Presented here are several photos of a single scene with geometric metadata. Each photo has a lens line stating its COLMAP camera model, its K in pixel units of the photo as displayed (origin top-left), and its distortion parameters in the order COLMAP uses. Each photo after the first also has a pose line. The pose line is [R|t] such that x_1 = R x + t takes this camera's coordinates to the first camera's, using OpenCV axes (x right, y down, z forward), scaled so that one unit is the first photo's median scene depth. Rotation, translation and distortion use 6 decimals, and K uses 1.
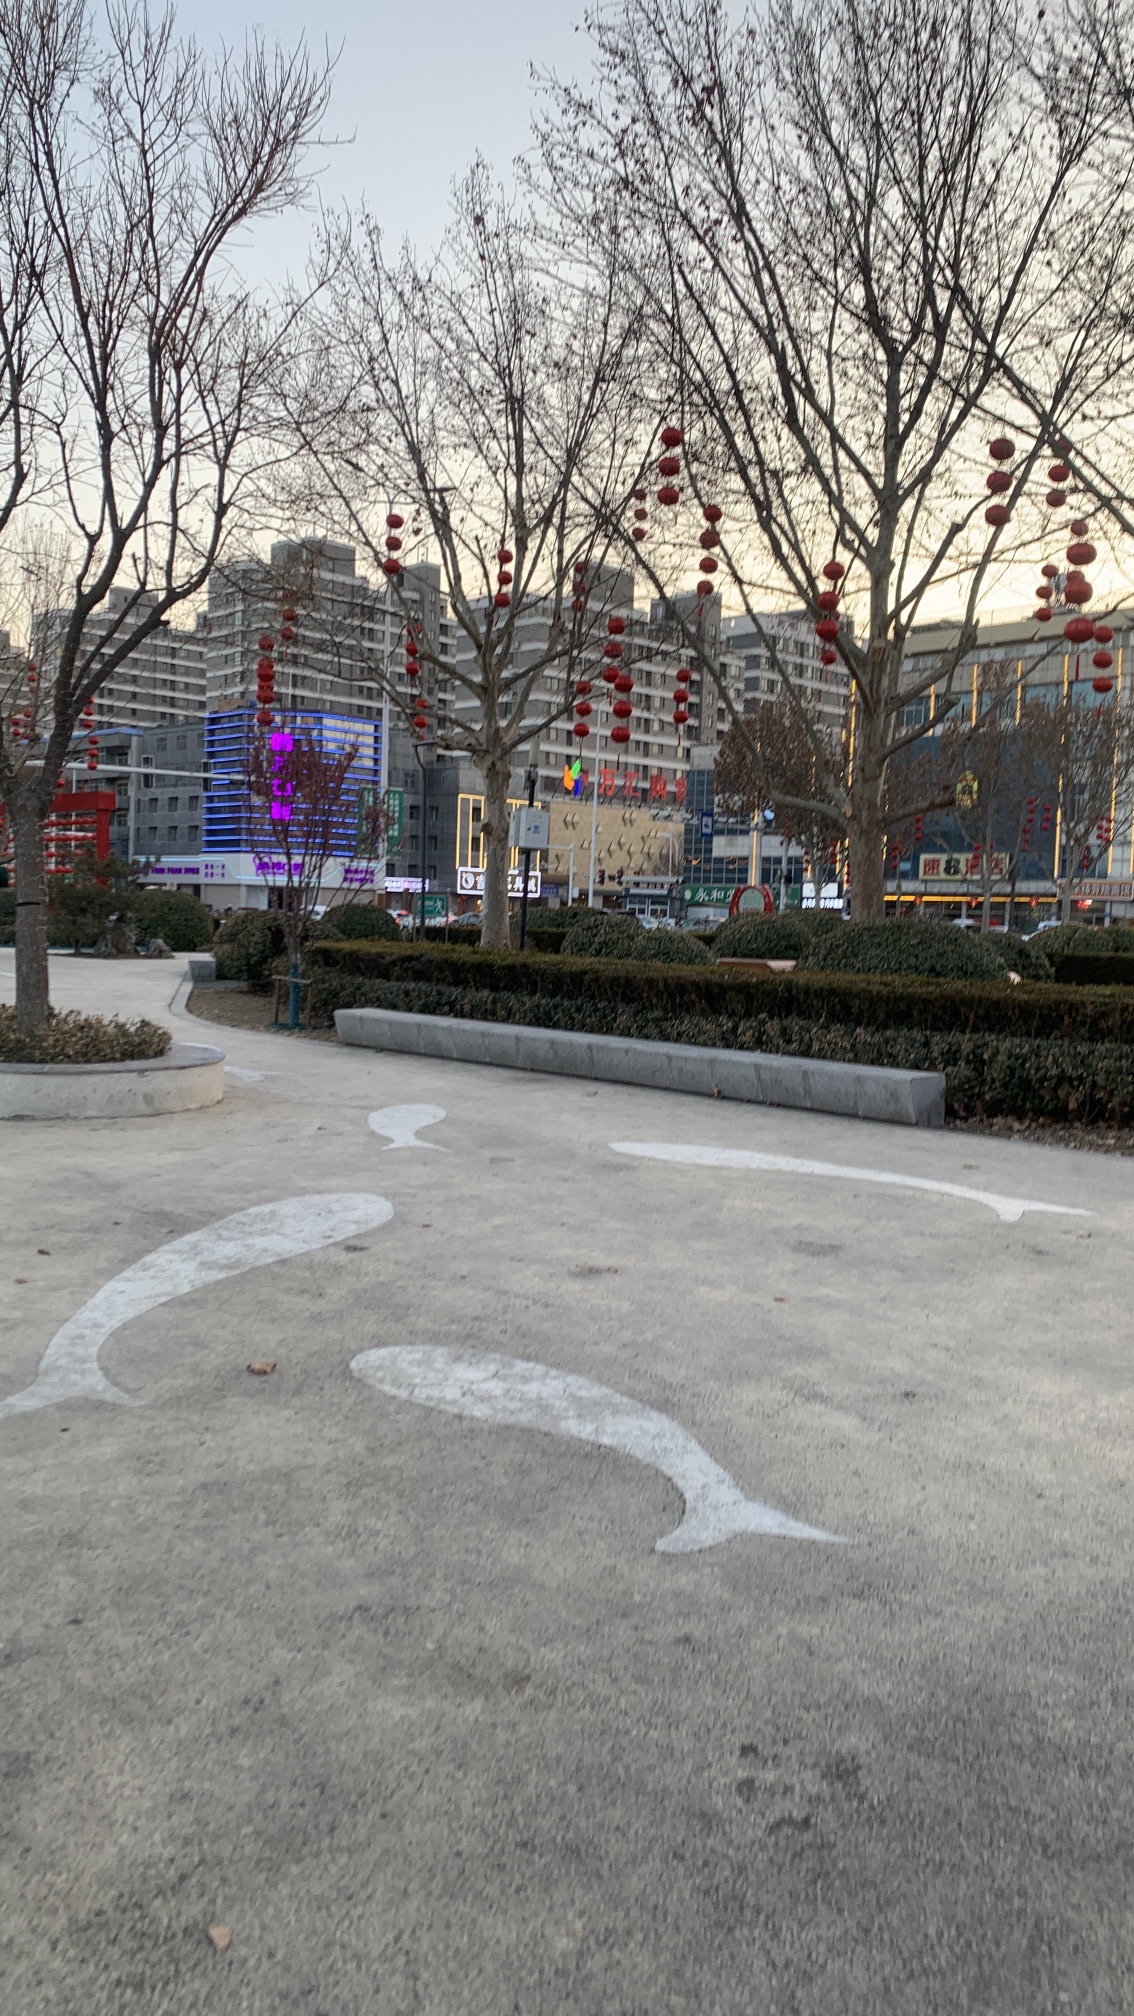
lens RADIAL K [[1501.9, 0, 614.9], [0, 1501.9, 1001.2], [0, 0, 1]] dist [0.104594, -0.187289]
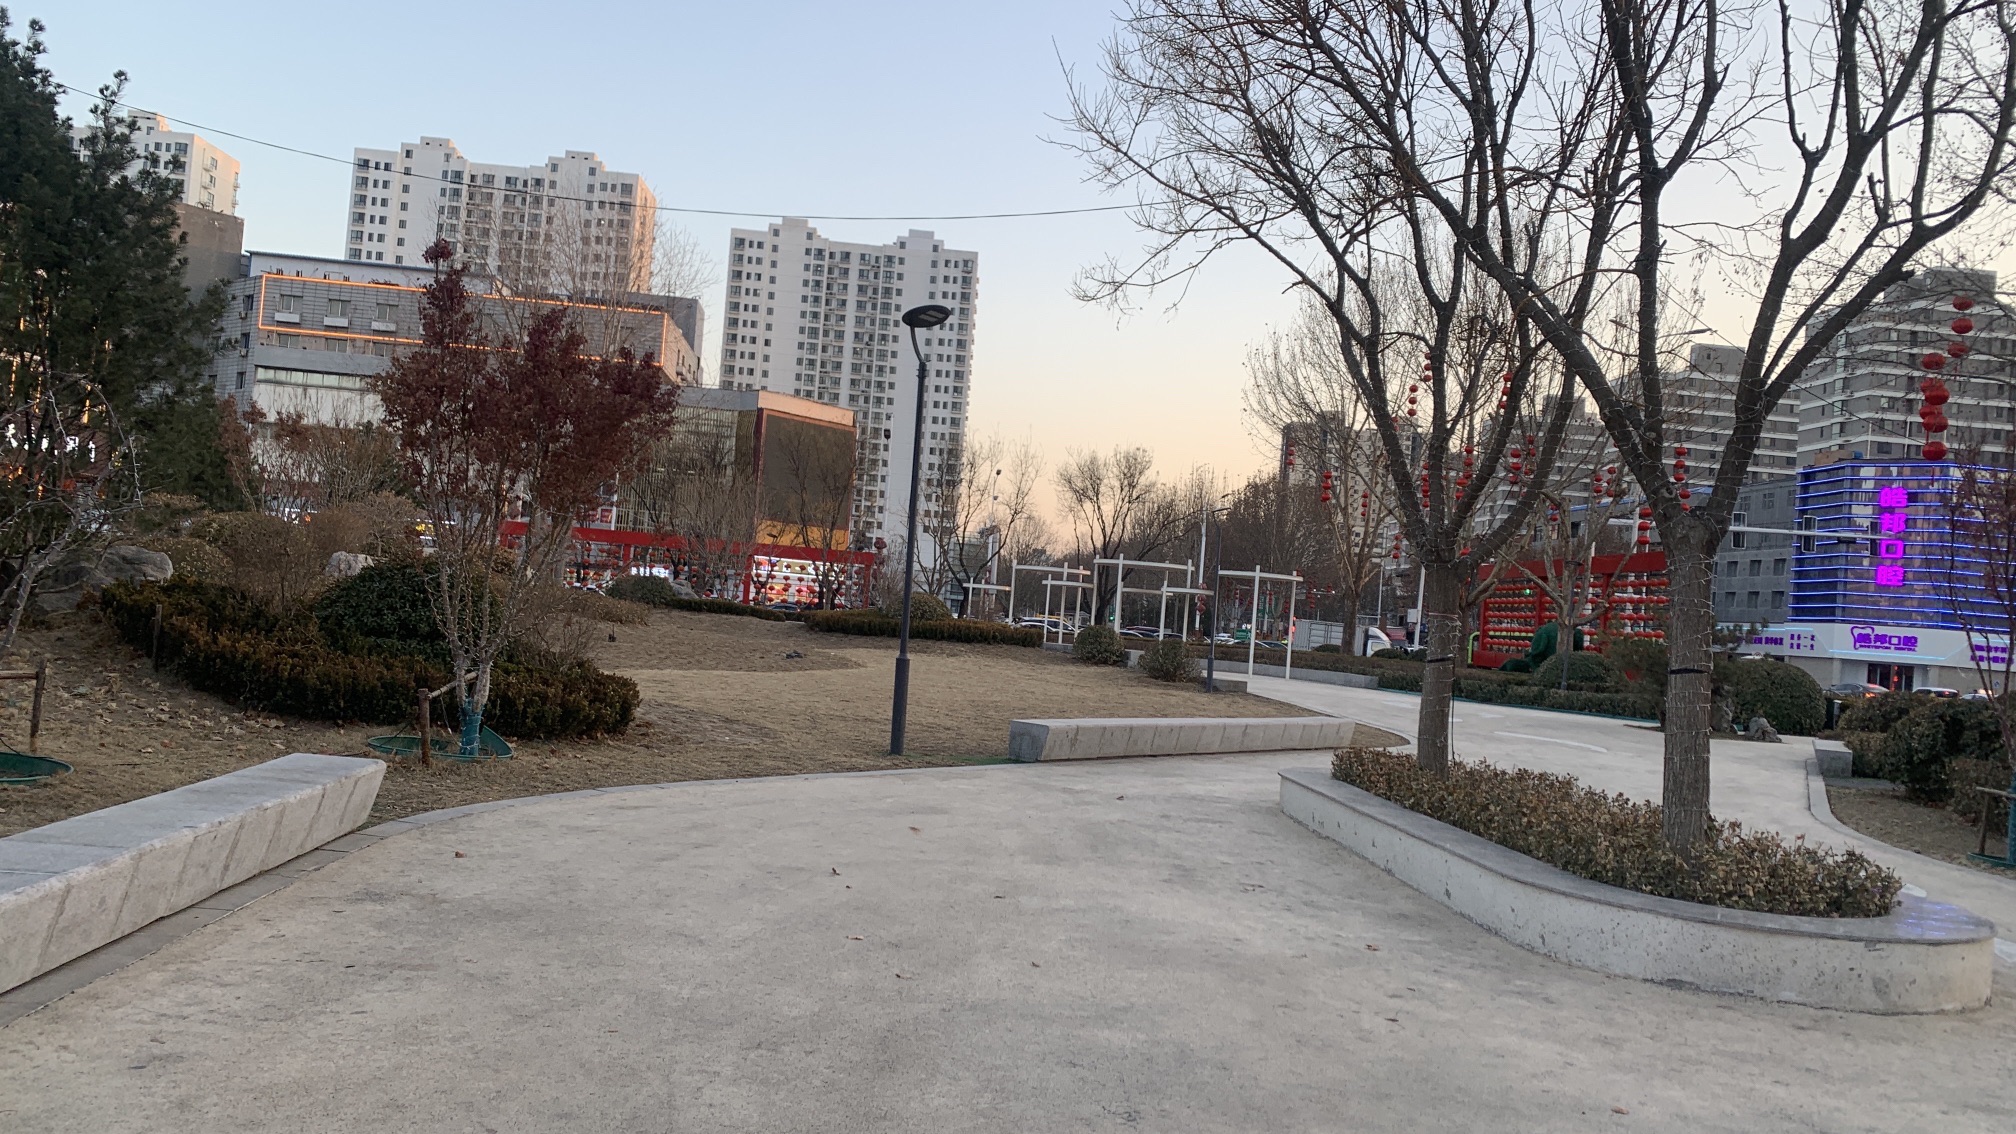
lens RADIAL K [[1501.9, 0, 1000.4], [0, 1501.9, 533.1], [0, 0, 1]] dist [0.104594, -0.187289]
pose [[0.741269, -0.010975, -0.671118, -0.149323], [-0.091573, 0.988864, -0.117317, -0.014740], [0.664932, 0.148420, 0.732009, 0.257018]]
